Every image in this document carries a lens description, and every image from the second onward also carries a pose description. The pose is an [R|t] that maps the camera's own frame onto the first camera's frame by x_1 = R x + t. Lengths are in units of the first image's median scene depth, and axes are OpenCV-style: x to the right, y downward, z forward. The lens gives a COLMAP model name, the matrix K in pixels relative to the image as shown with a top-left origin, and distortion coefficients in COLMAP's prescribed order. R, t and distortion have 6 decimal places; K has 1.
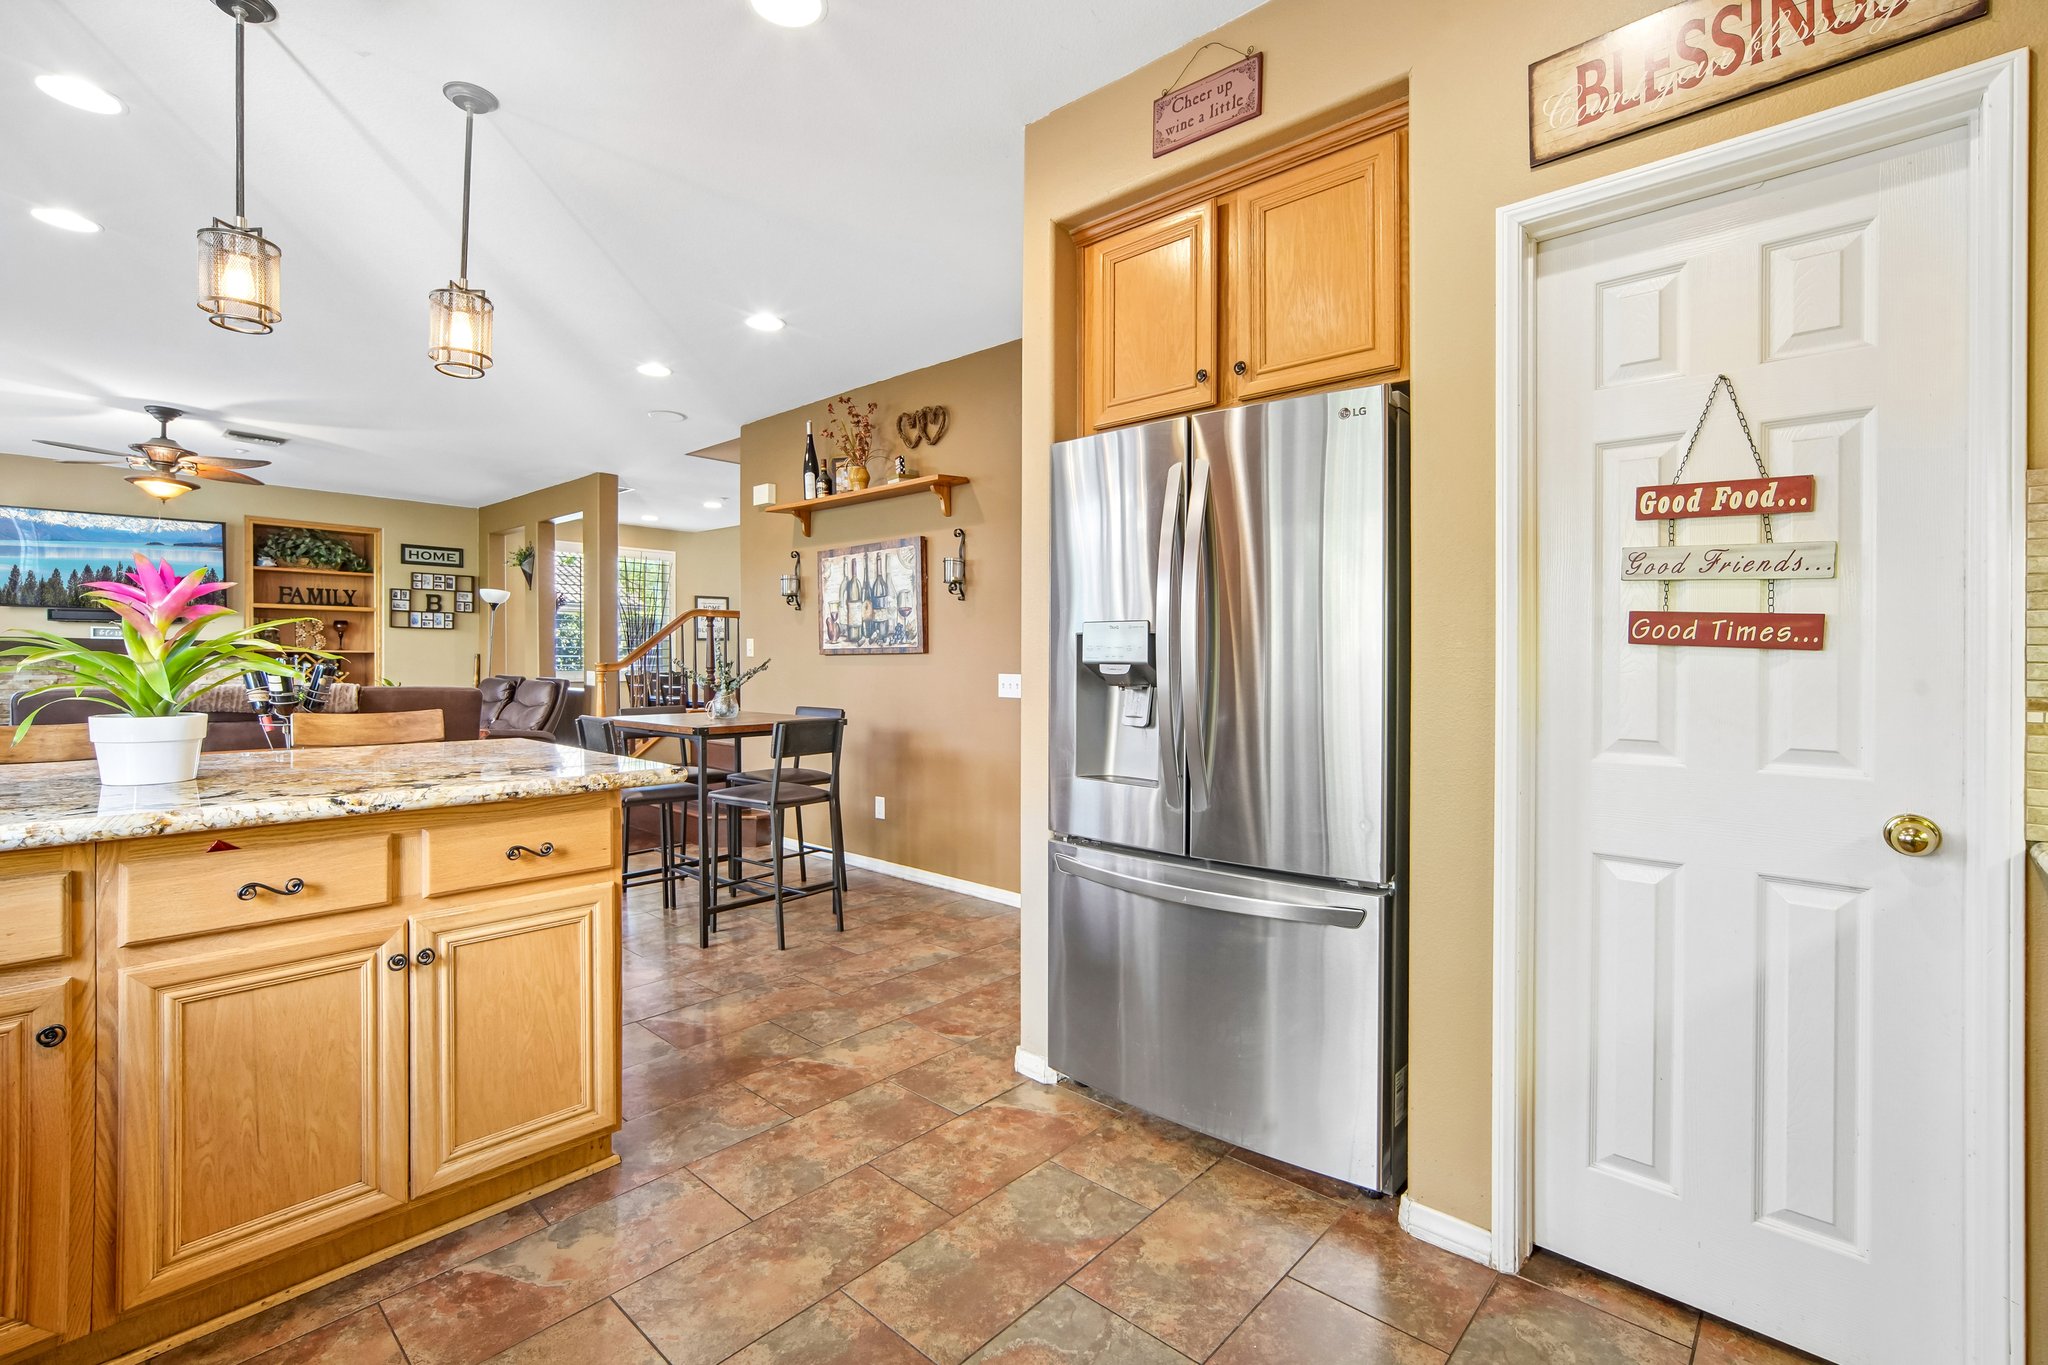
lens RADIAL K [[916.8, 0, 1020.3], [0, 916.8, 654.5], [0, 0, 1]] dist [-0.000373, 0.000655]
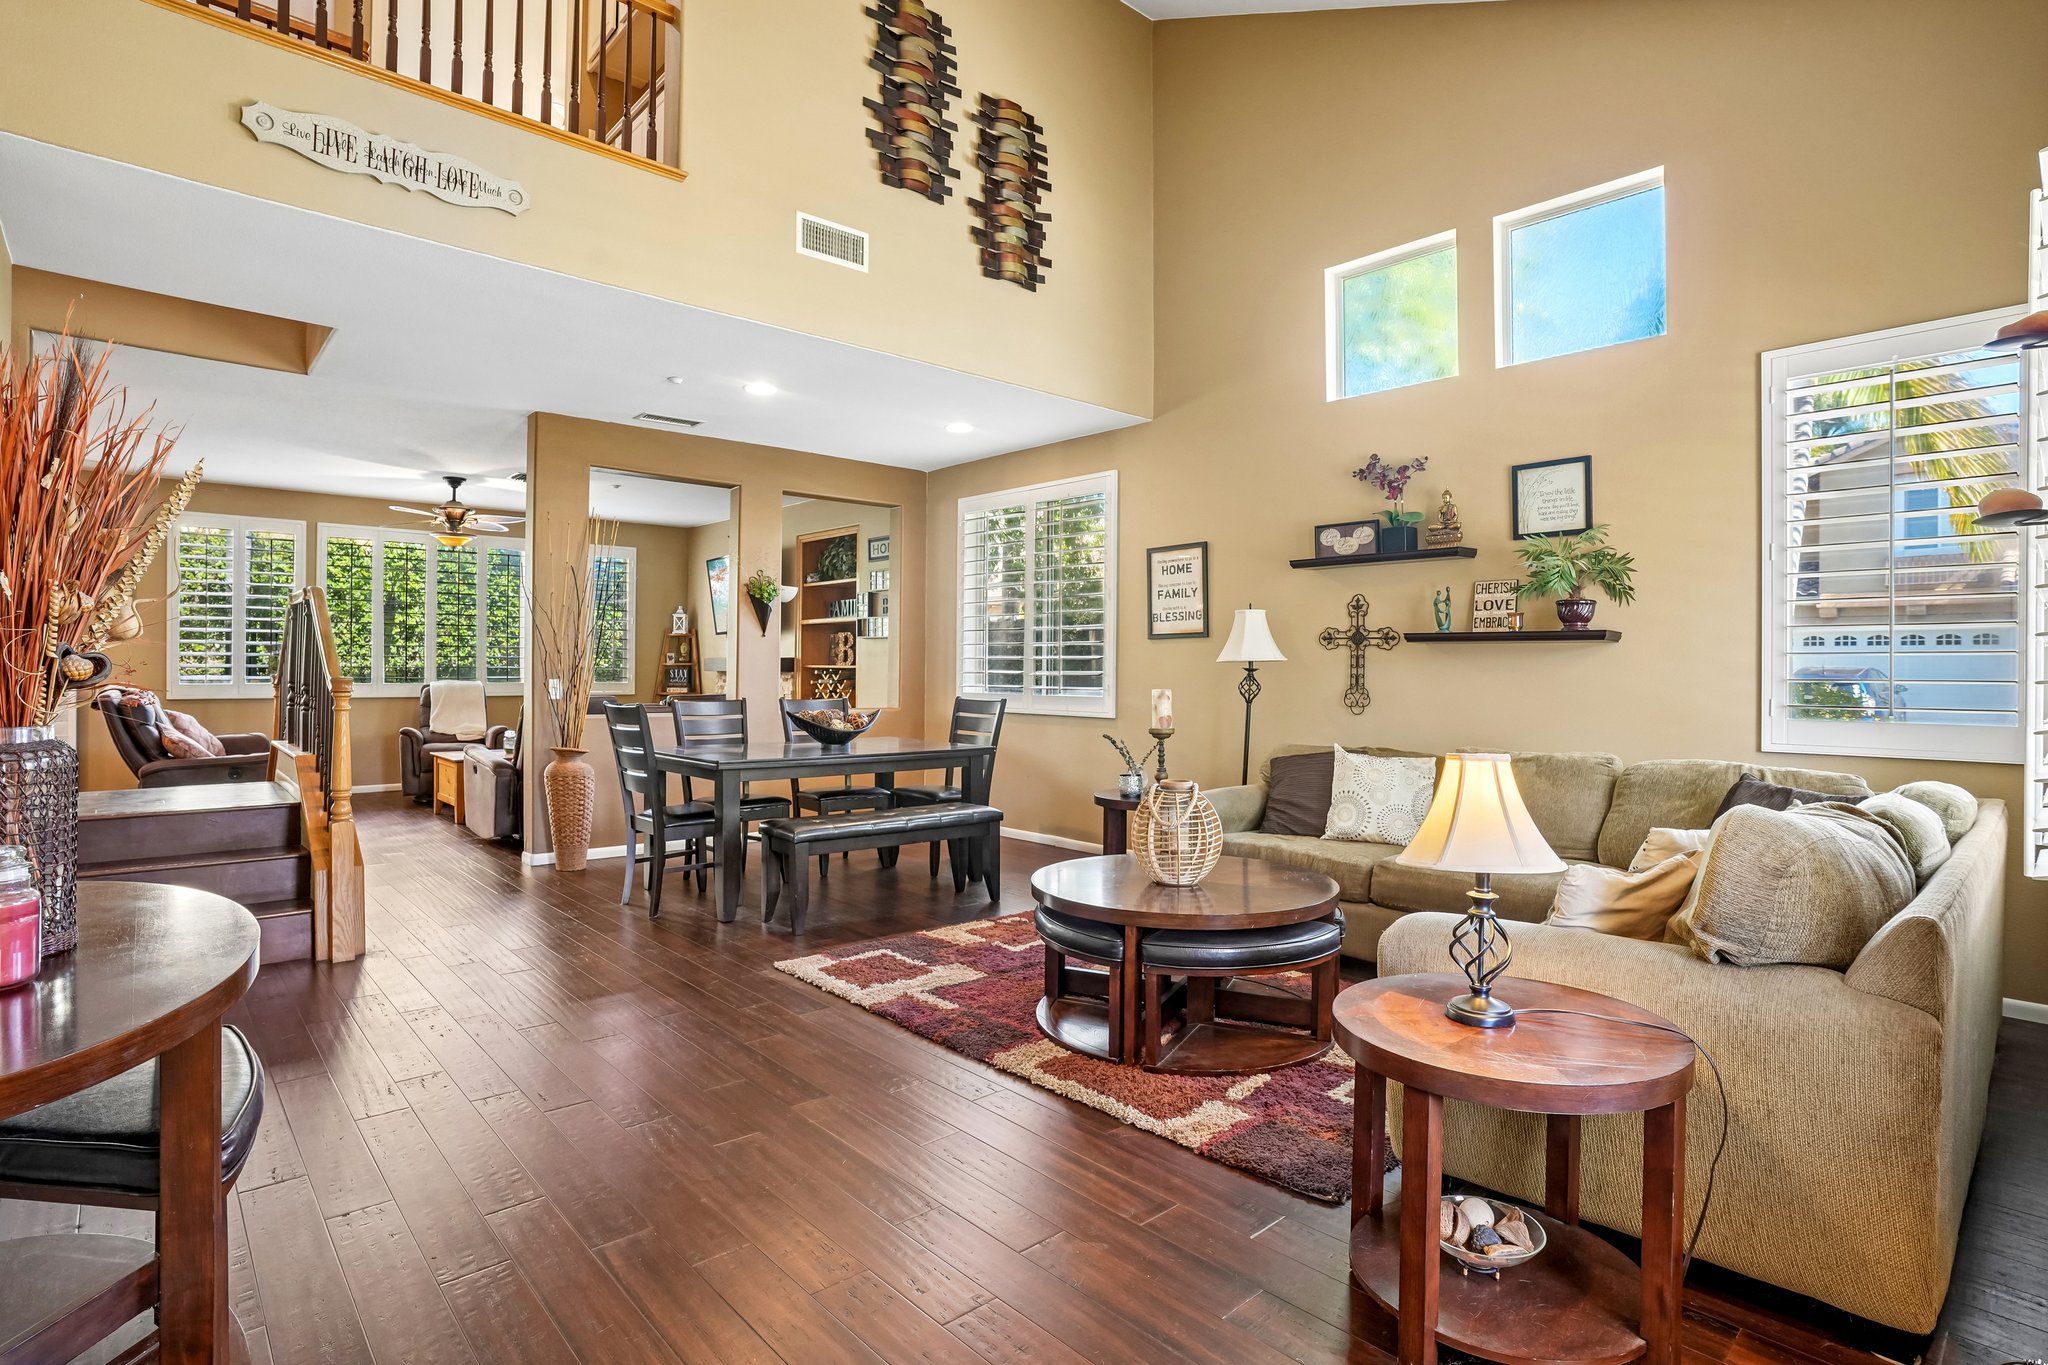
lens RADIAL K [[1046.0, 0, 1009.9], [0, 1046.0, 670.6], [0, 0, 1]] dist [-0.037632, 0.000596]
pose [[-0.122895, -0.005633, -0.992404, 0.477126], [0.000208, 0.999984, -0.005702, 0.011257], [0.992420, -0.000907, -0.122892, 2.247883]]
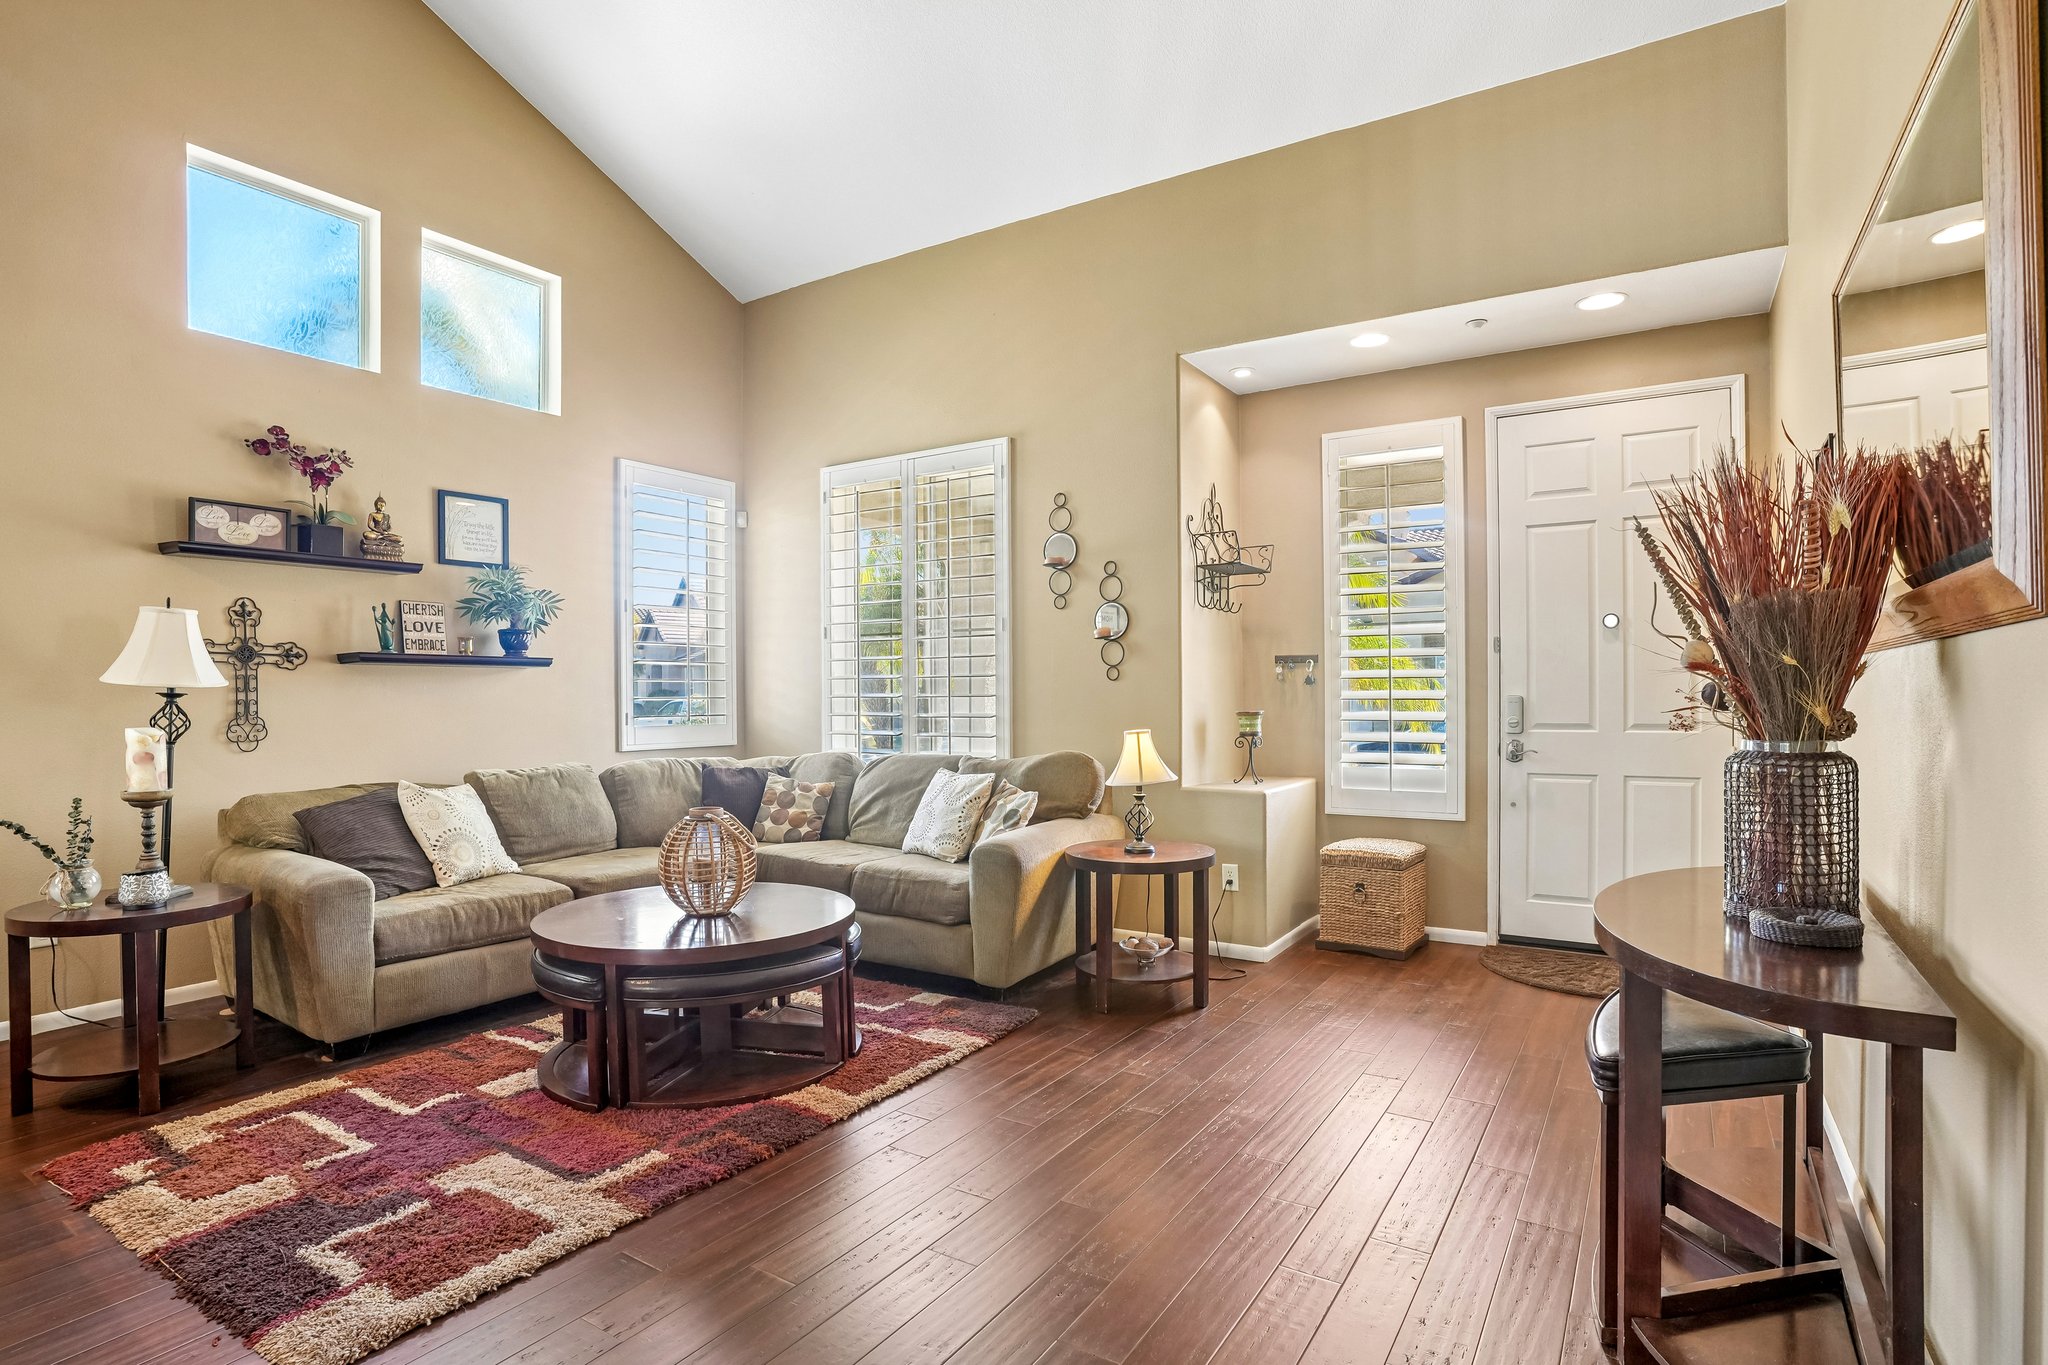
lens RADIAL K [[1076.1, 0, 996.7], [0, 1076.1, 692.9], [0, 0, 1]] dist [-0.000364, 0.000631]
pose [[0.990762, -0.009997, 0.135241, -0.140092], [0.008695, 0.999910, 0.010215, -0.000247], [-0.135331, -0.008944, 0.990760, 1.547842]]
